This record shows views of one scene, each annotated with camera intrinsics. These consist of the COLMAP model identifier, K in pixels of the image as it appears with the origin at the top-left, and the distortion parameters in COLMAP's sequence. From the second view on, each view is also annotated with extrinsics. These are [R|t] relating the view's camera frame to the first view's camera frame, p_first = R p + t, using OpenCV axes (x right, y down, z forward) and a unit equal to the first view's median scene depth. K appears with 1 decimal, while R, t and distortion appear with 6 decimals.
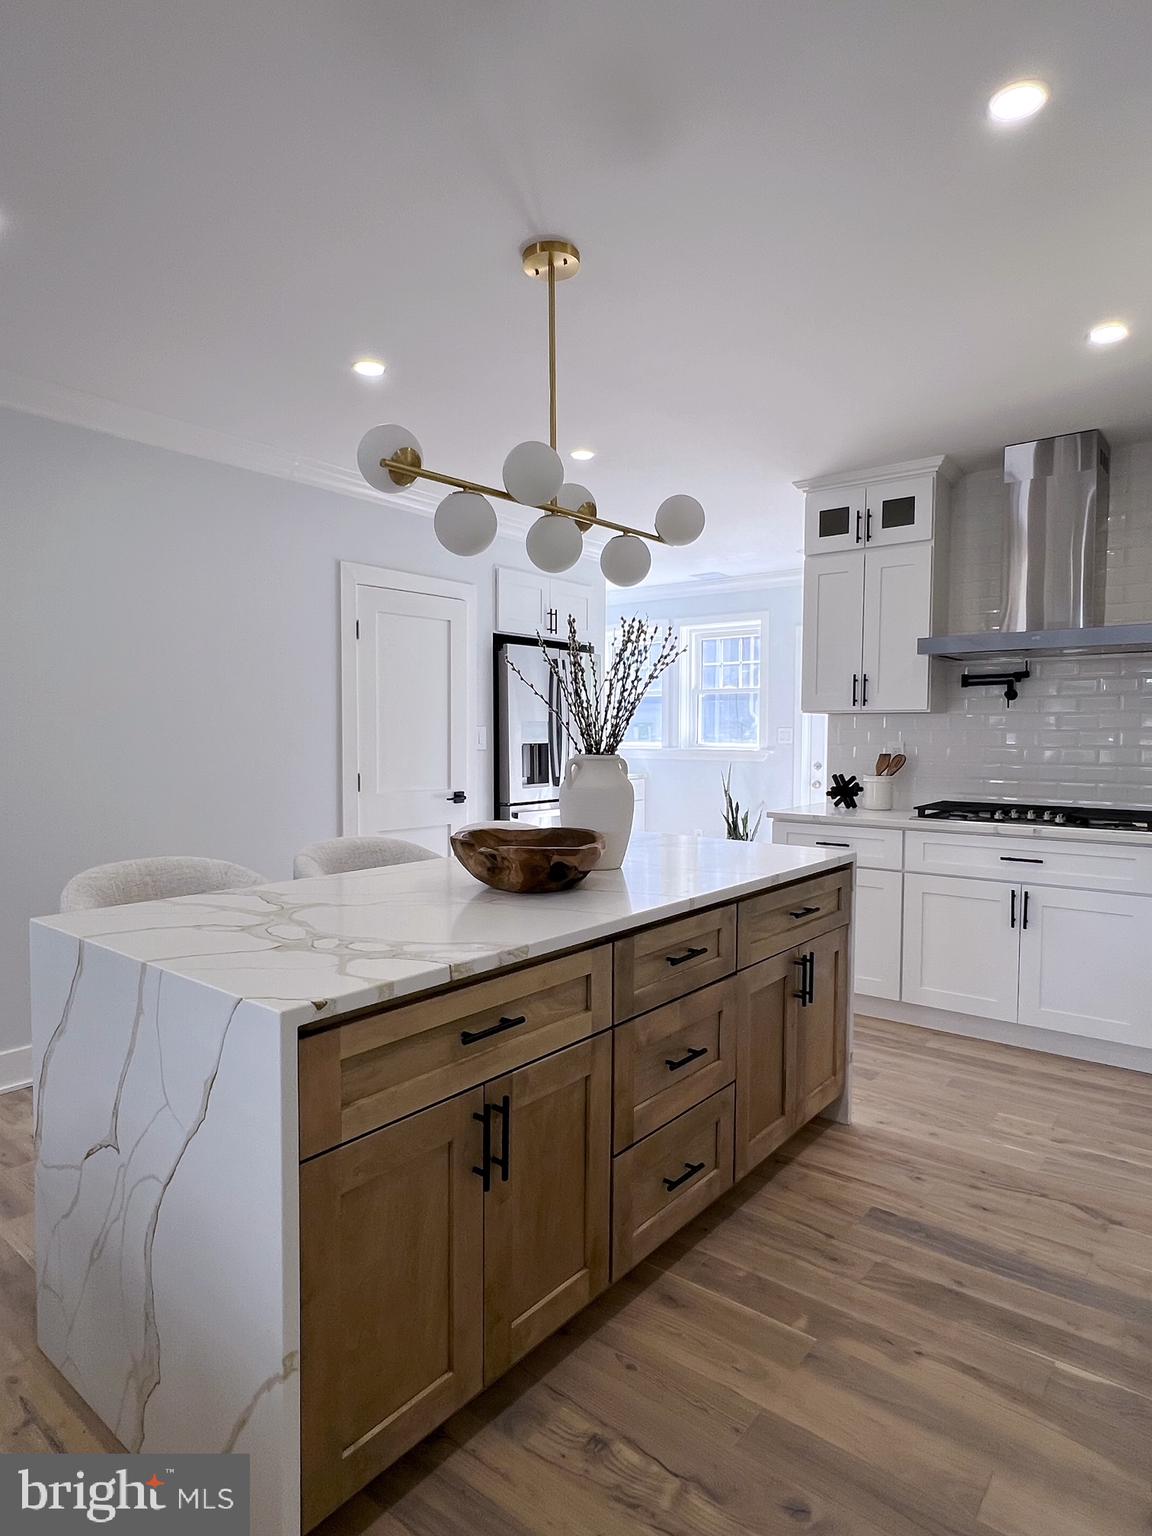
lens RADIAL K [[860.9, 0, 565.9], [0, 860.9, 772.3], [0, 0, 1]] dist [-0.003034, -0.000718]
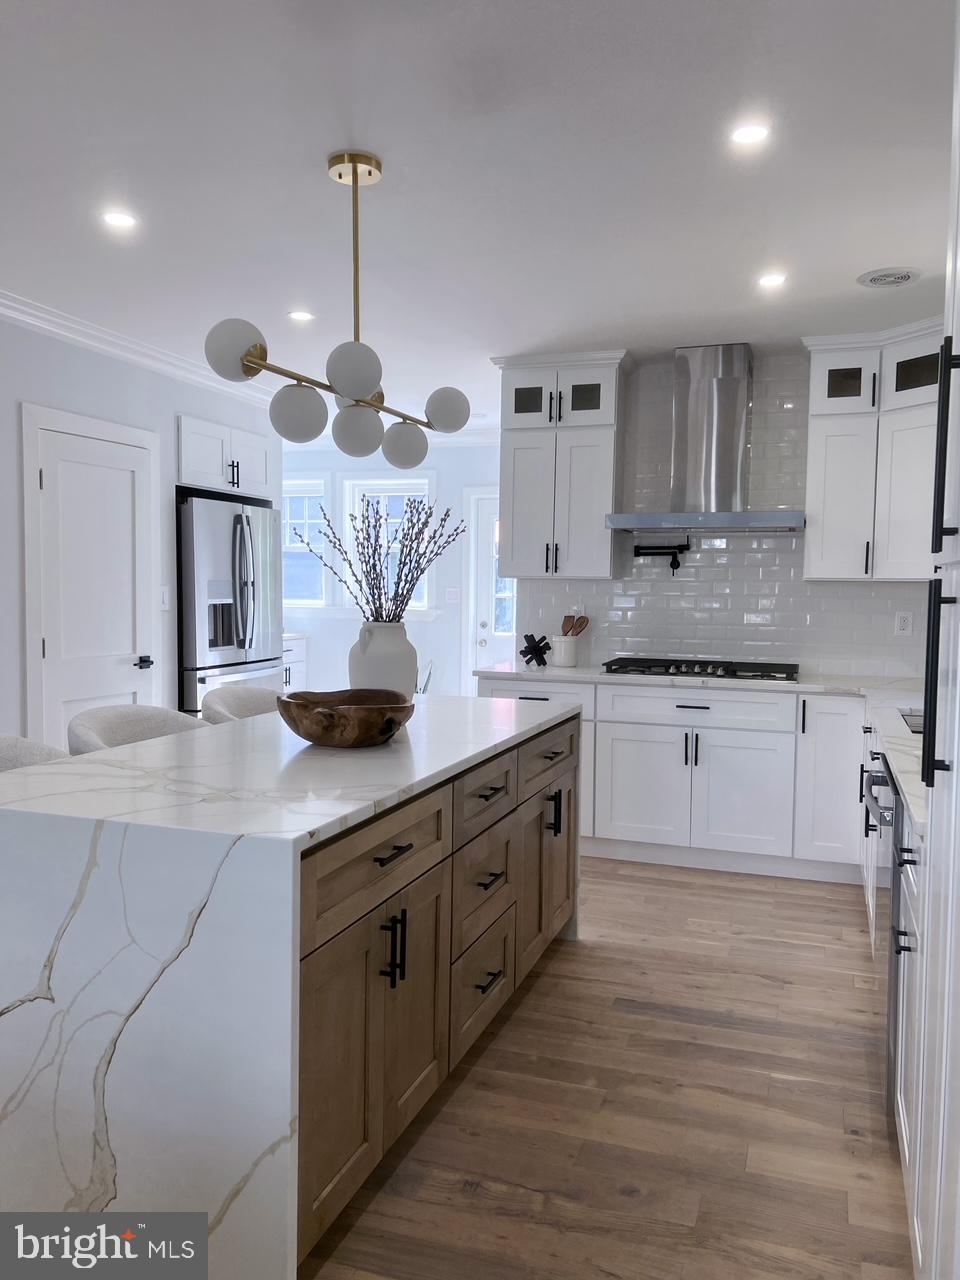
lens RADIAL K [[960.2, 0, 480.0], [0, 960.2, 640.0], [0, 0, 1]] dist [0.071328, -0.096969]
pose [[0.940740, -0.010042, 0.338981, -0.253150], [0.005726, 0.999889, 0.013731, -0.013099], [-0.339081, -0.010977, 0.940693, -0.187985]]
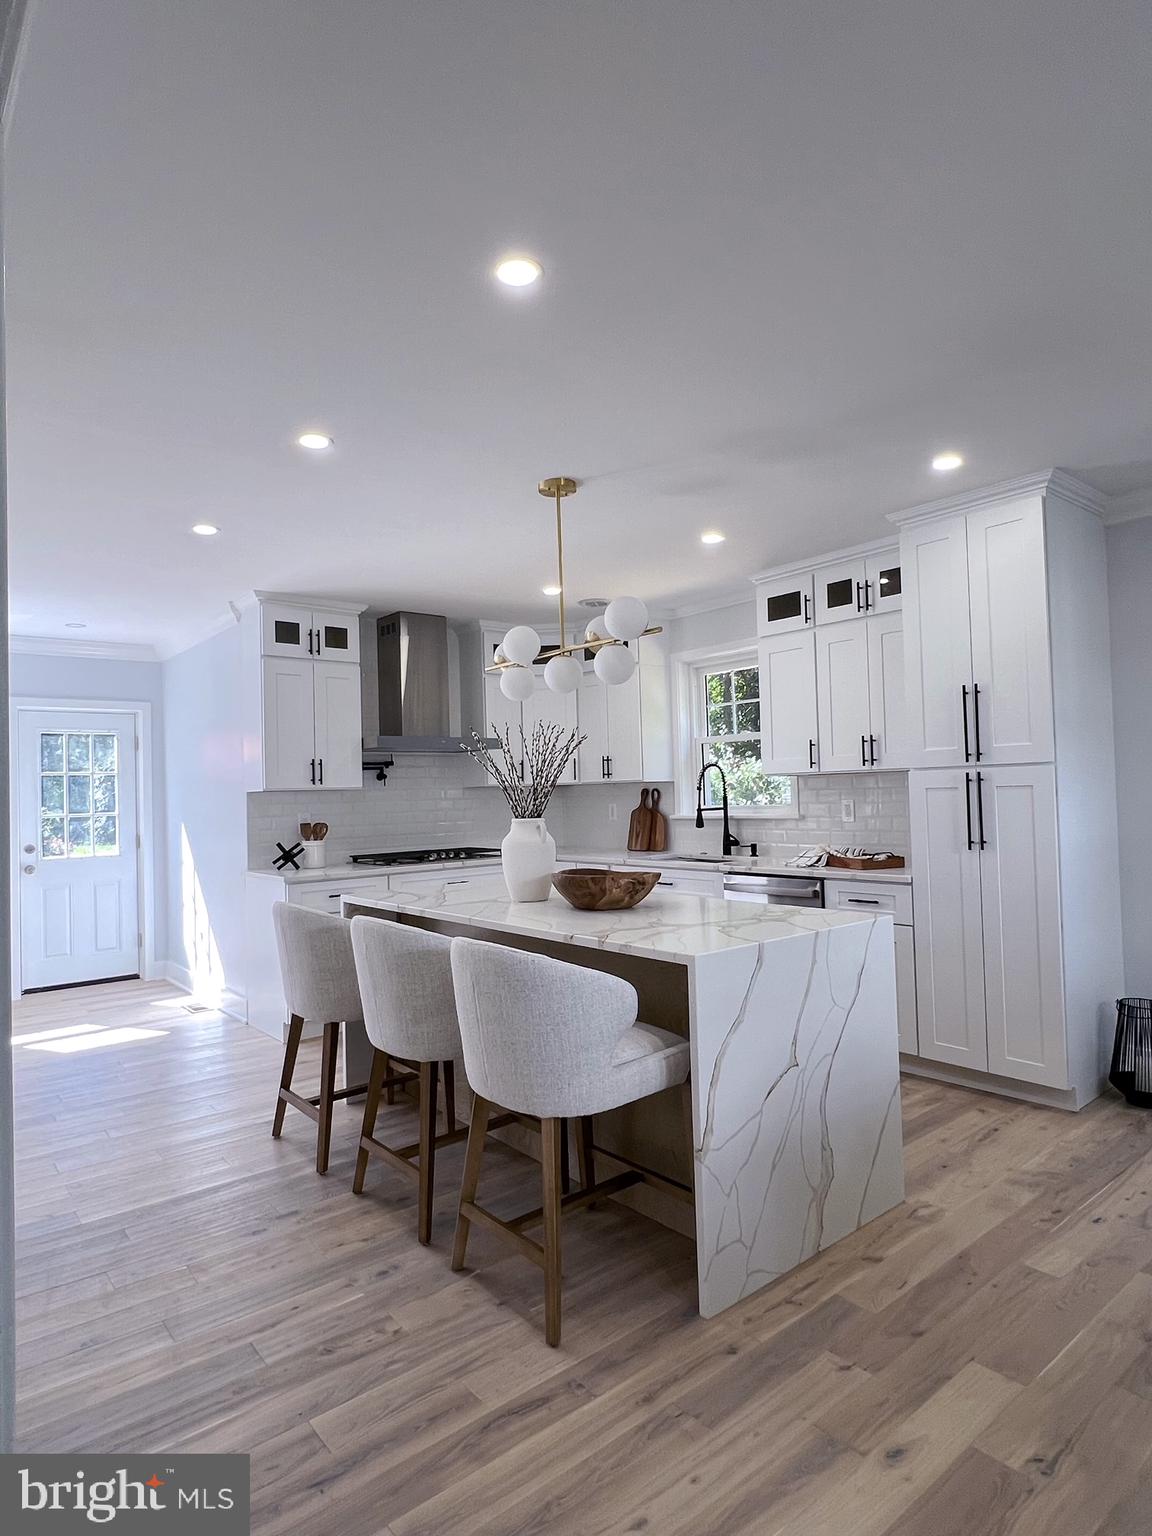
lens RADIAL K [[865.9, 0, 568.8], [0, 865.9, 773.1], [0, 0, 1]] dist [-0.003061, -0.000939]
pose [[0.204061, 0.014088, 0.978857, -1.288782], [0.074345, 0.996786, -0.029844, -0.046290], [-0.976131, 0.078863, 0.202358, 0.621557]]
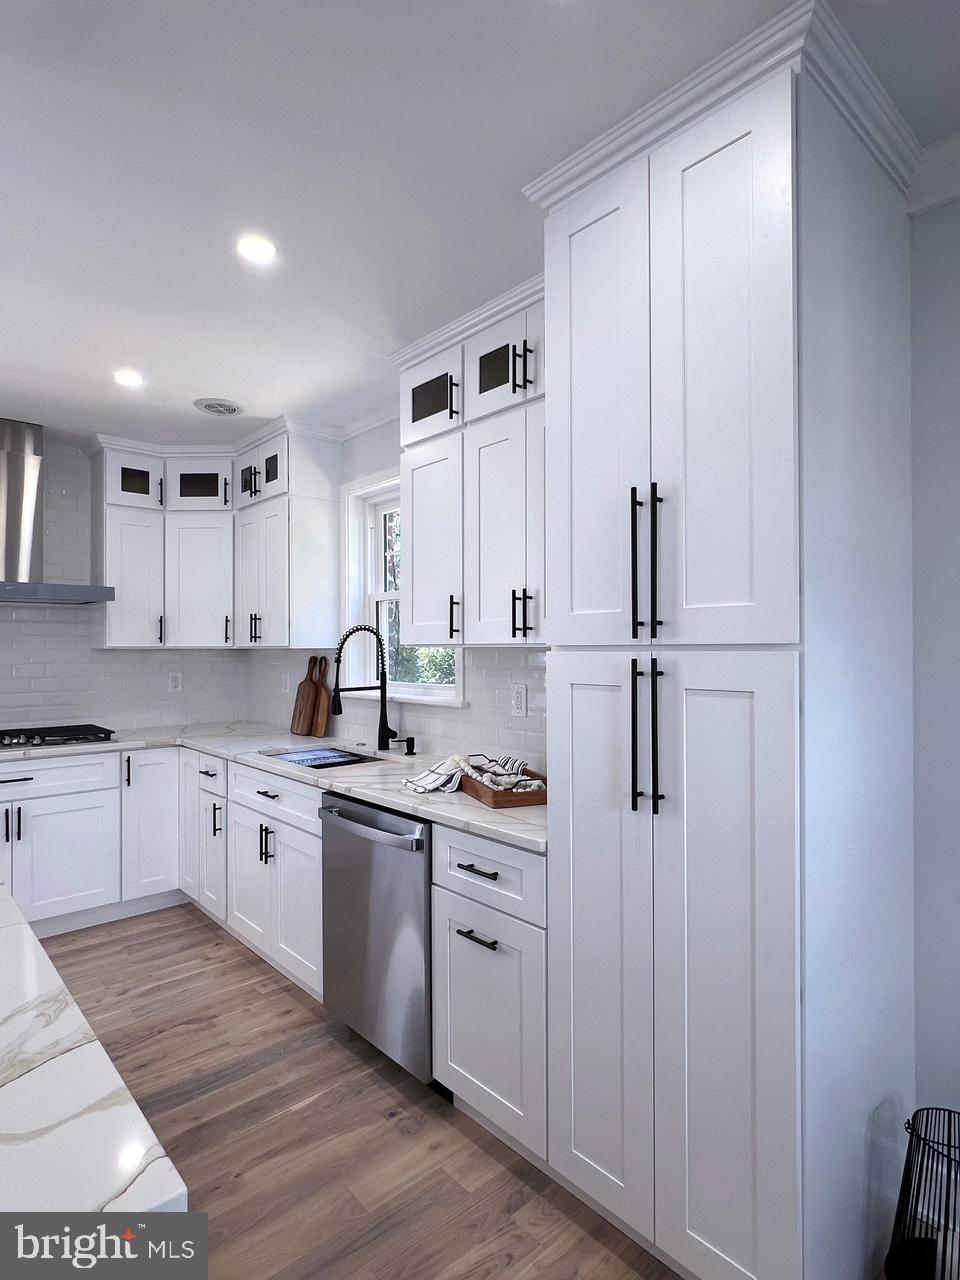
lens RADIAL K [[695.4, 0, 473.6], [0, 695.4, 642.1], [0, 0, 1]] dist [0.001161, 0.000385]
pose [[0.161688, 0.004157, 0.986833, -0.378651], [0.049034, 0.998722, -0.012241, -0.054022], [-0.985623, 0.050368, 0.161278, 0.314031]]
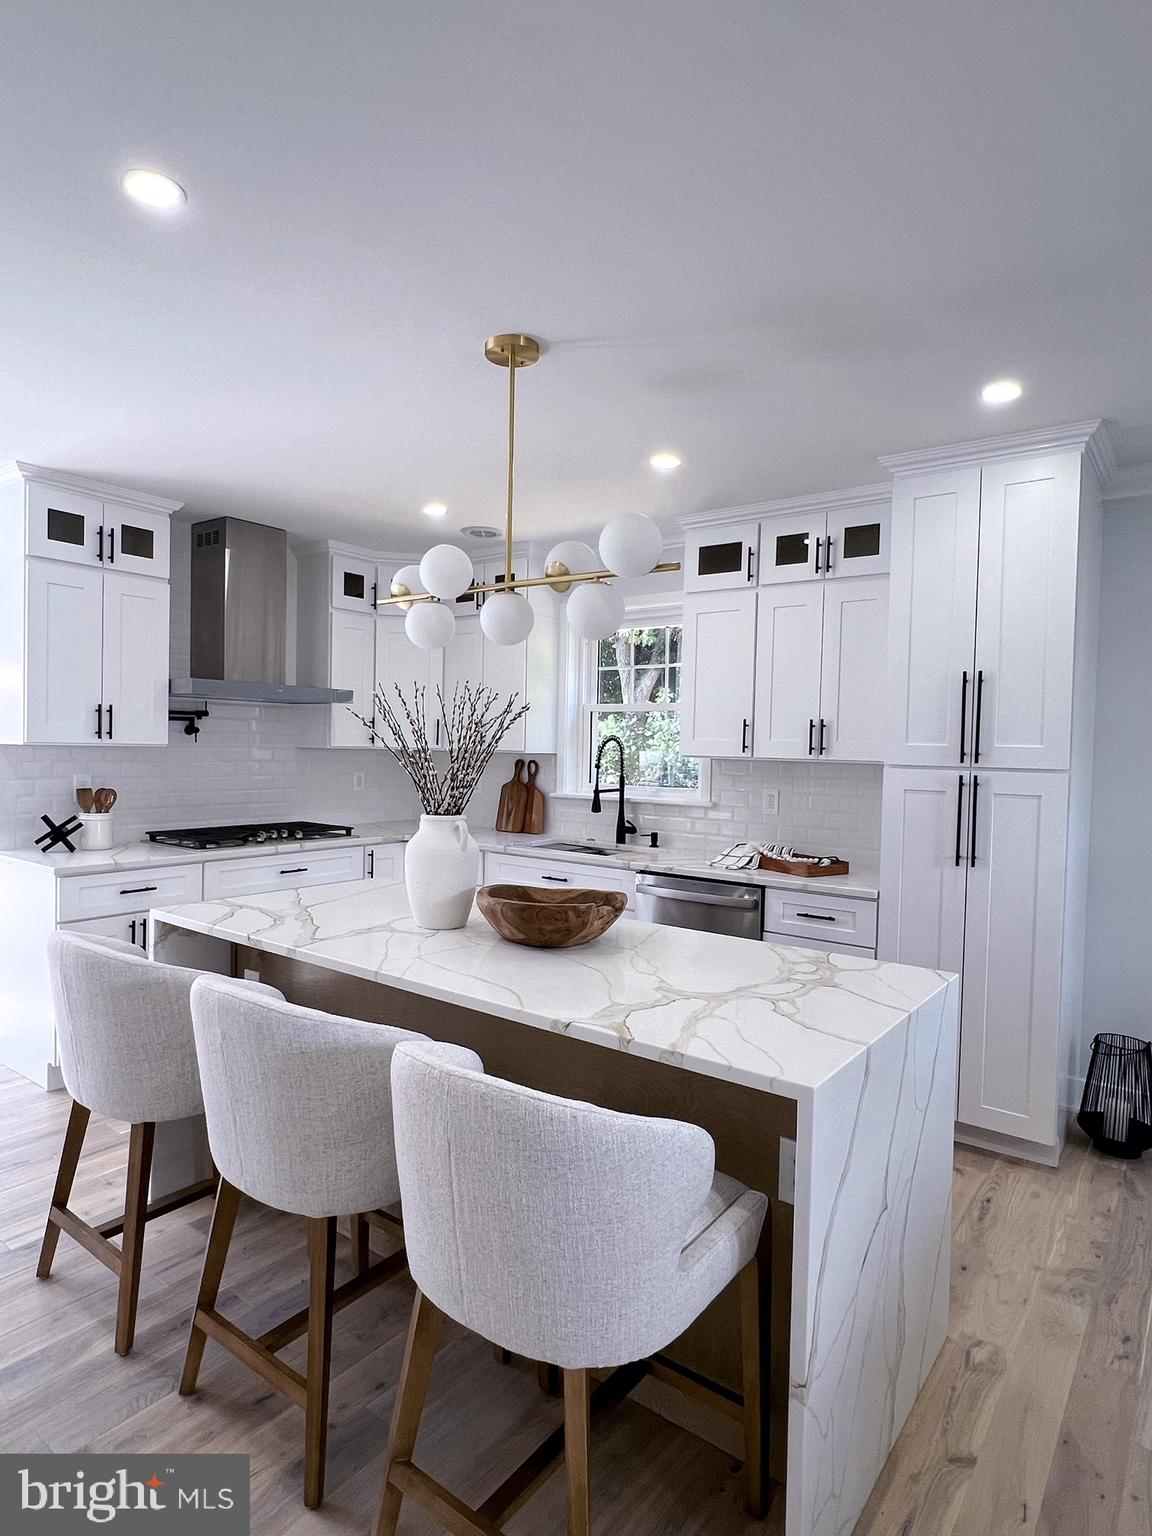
lens RADIAL K [[860.9, 0, 565.9], [0, 860.9, 772.3], [0, 0, 1]] dist [-0.003034, -0.000718]
pose [[-0.031082, -0.037258, 0.998822, -0.948367], [0.024078, 0.998987, 0.038014, -0.102528], [-0.999227, 0.025232, -0.030154, 0.851321]]
